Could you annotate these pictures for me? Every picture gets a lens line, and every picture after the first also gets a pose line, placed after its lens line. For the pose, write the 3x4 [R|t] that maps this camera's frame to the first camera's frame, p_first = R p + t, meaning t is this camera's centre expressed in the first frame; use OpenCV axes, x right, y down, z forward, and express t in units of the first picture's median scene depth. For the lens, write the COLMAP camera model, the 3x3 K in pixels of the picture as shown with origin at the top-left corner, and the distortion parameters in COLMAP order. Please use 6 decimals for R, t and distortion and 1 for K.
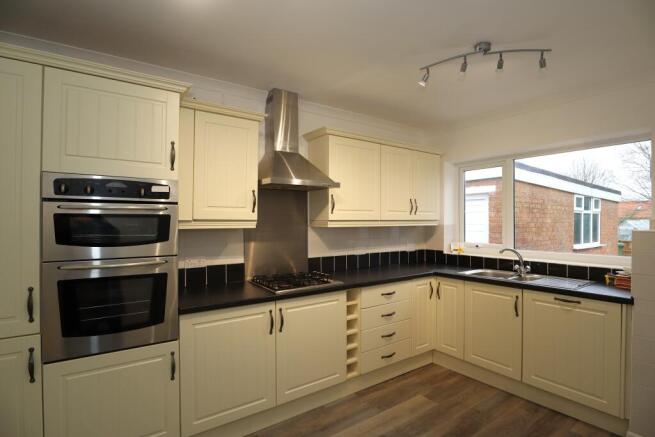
lens RADIAL K [[340.9, 0, 330.1], [0, 340.9, 222.1], [0, 0, 1]] dist [-0.000087, 0.002630]
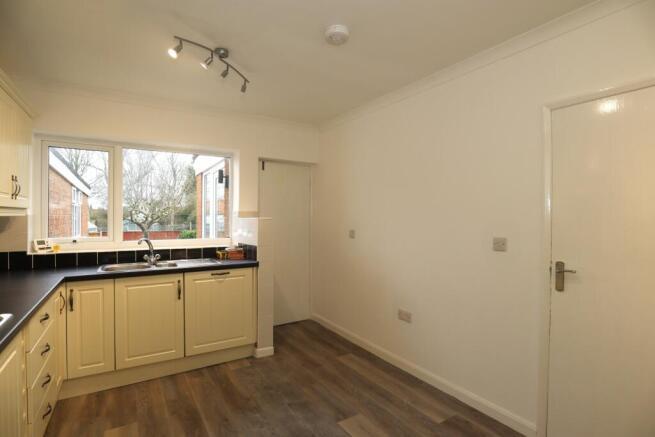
lens RADIAL K [[340.9, 0, 329.5], [0, 340.9, 219.8], [0, 0, 1]] dist [-0.000087, 0.002630]
pose [[0.065879, -0.004169, 0.997819, -0.417543], [-0.001693, 0.999989, 0.004290, 0.015734], [-0.997826, -0.001972, 0.065871, 0.379946]]
